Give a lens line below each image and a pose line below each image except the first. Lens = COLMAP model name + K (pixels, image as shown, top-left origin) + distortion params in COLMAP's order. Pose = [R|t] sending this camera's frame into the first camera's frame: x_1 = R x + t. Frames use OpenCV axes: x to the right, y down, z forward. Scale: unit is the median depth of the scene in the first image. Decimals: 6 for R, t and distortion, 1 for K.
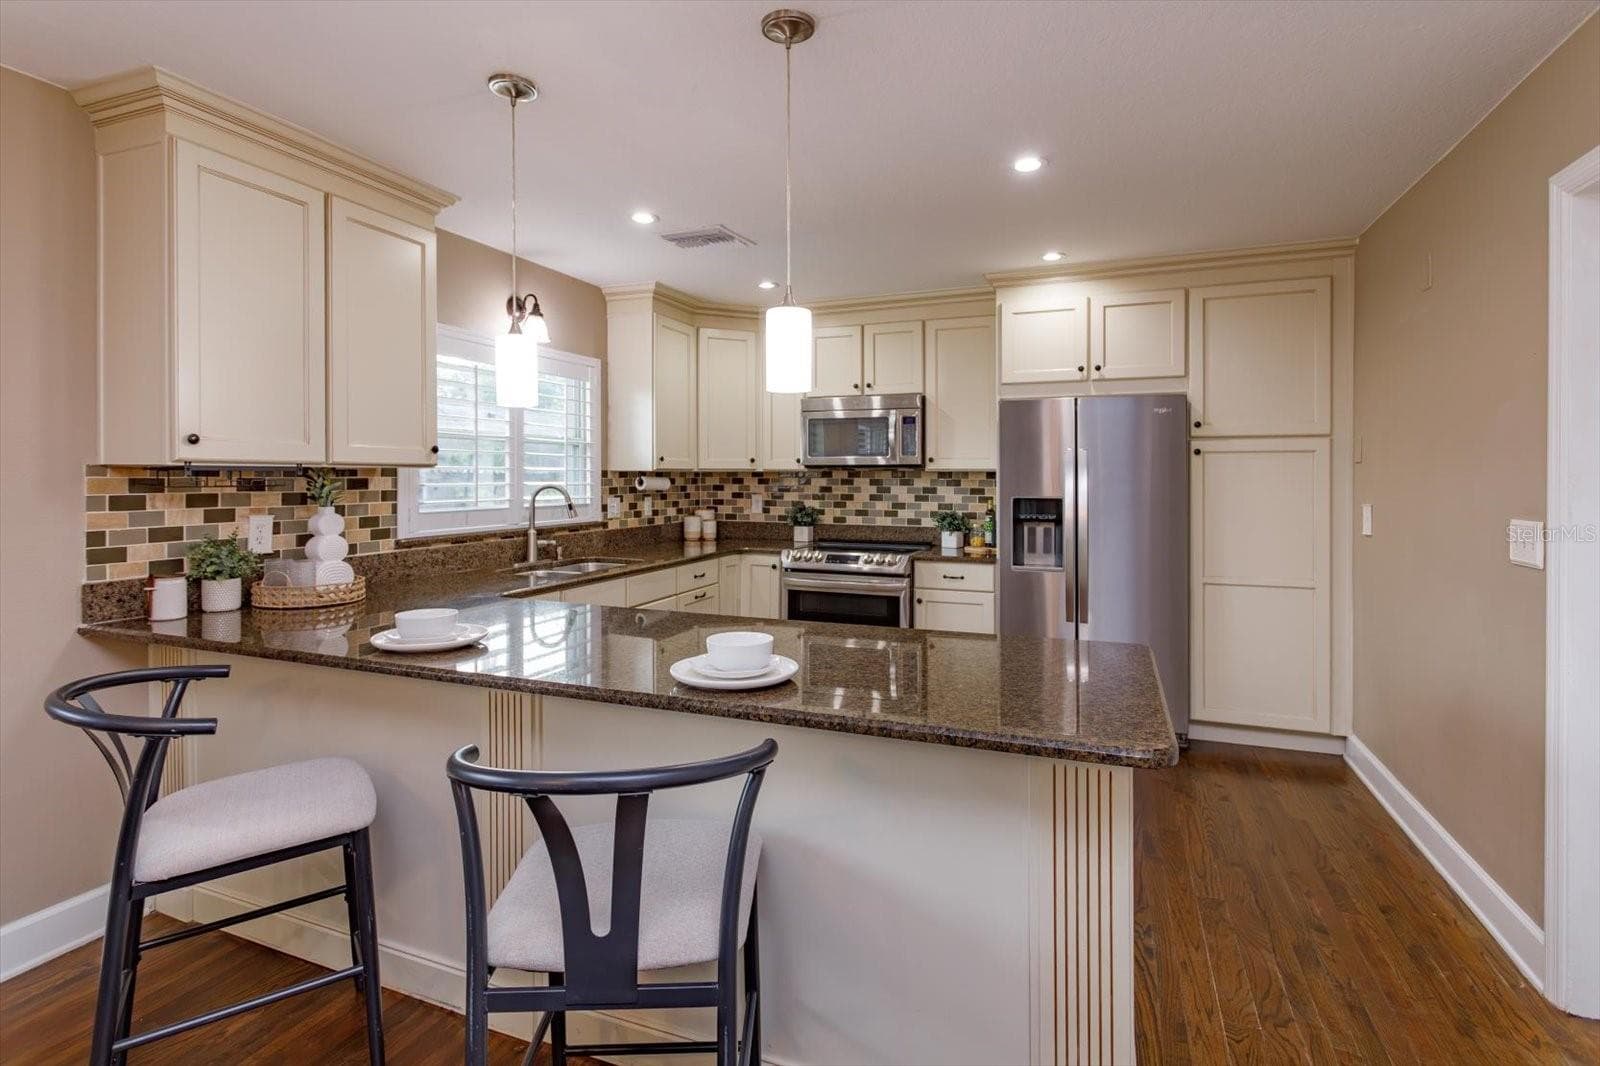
lens RADIAL K [[784.6, 0, 796.2], [0, 784.6, 488.6], [0, 0, 1]] dist [-0.000623, -0.000176]
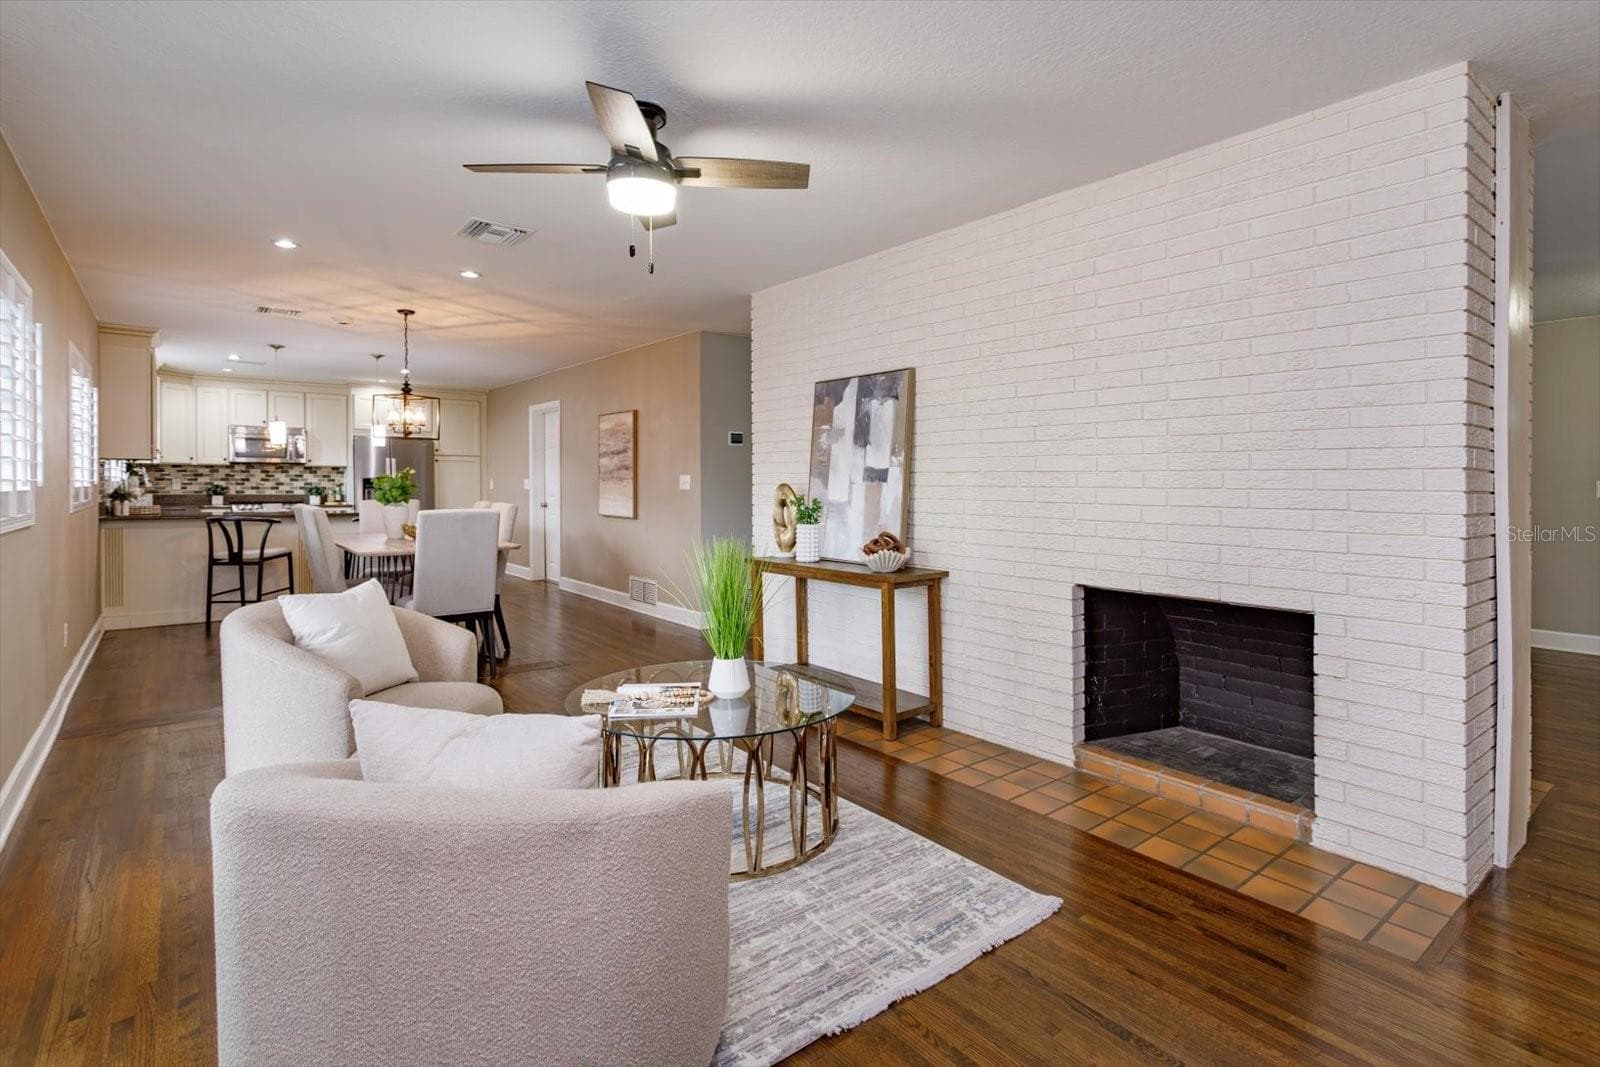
lens RADIAL K [[784.6, 0, 796.2], [0, 784.6, 489.1], [0, 0, 1]] dist [-0.000623, -0.000176]
pose [[0.508297, -0.012689, 0.861088, -0.934048], [0.005635, 0.999919, 0.011409, 0.021130], [-0.861163, -0.000946, 0.508327, -1.131010]]
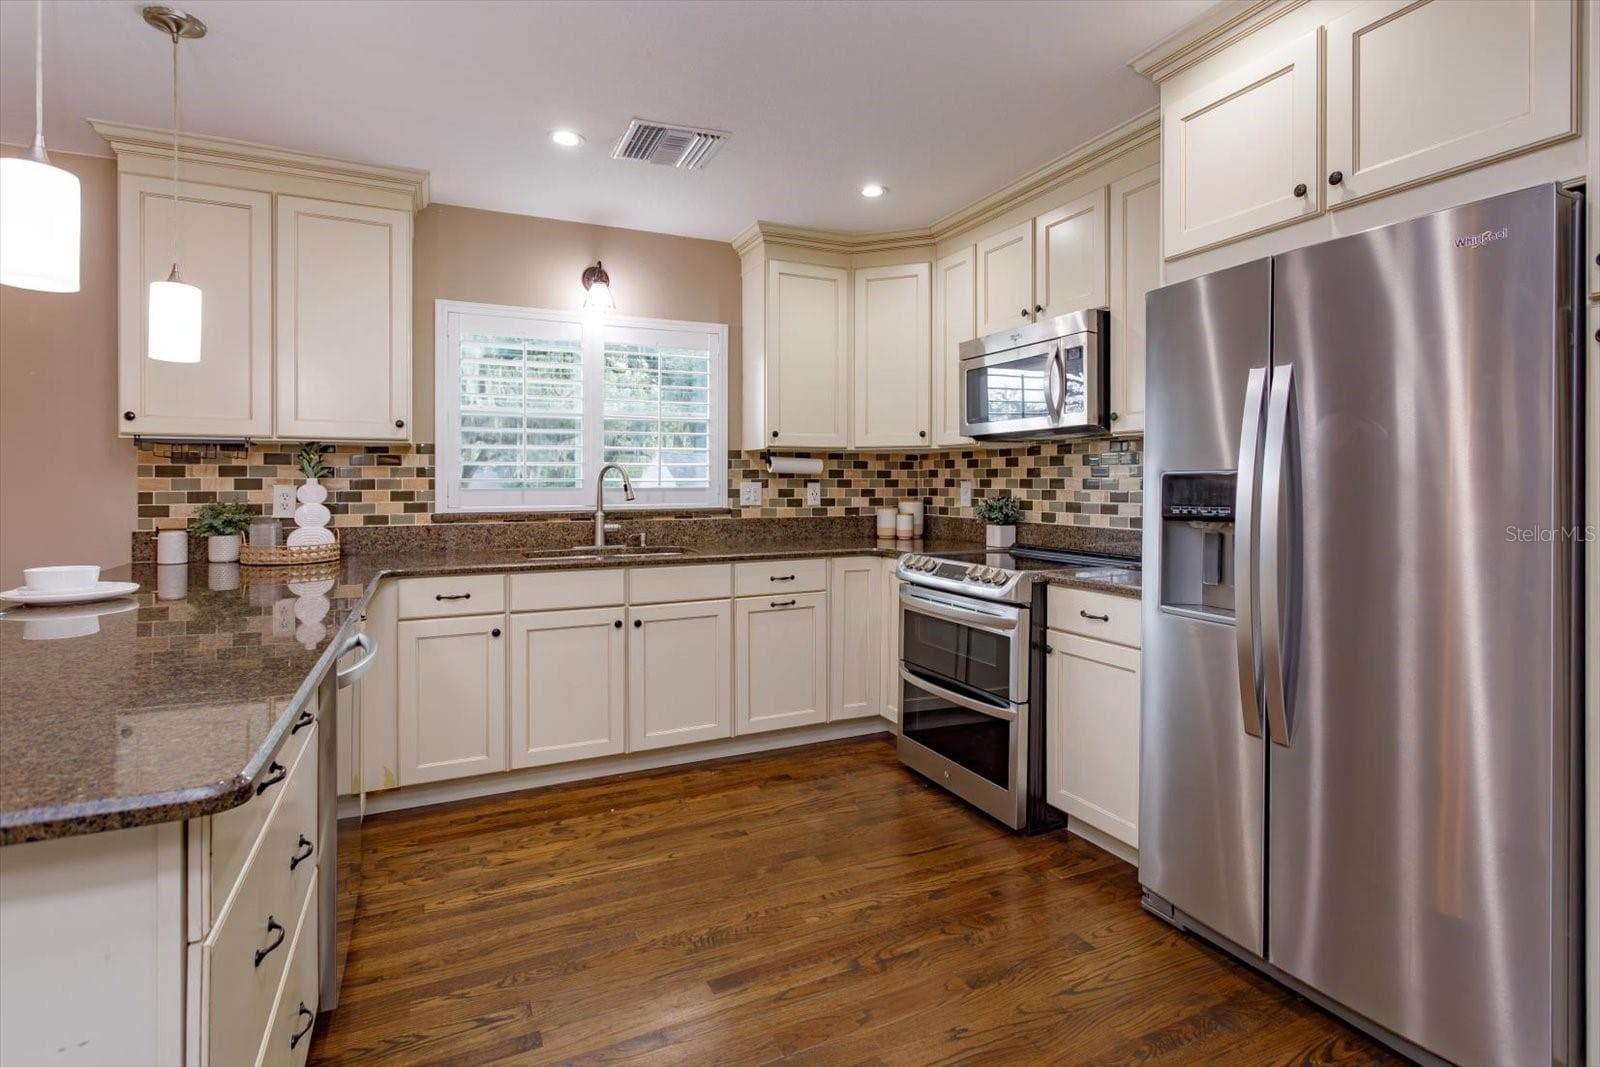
lens RADIAL K [[784.6, 0, 796.2], [0, 784.6, 489.1], [0, 0, 1]] dist [-0.000623, -0.000176]
pose [[0.725251, 0.003683, -0.688475, 0.394735], [-0.009223, 0.999948, -0.004366, 0.022222], [0.688423, 0.009516, 0.725247, 0.396617]]
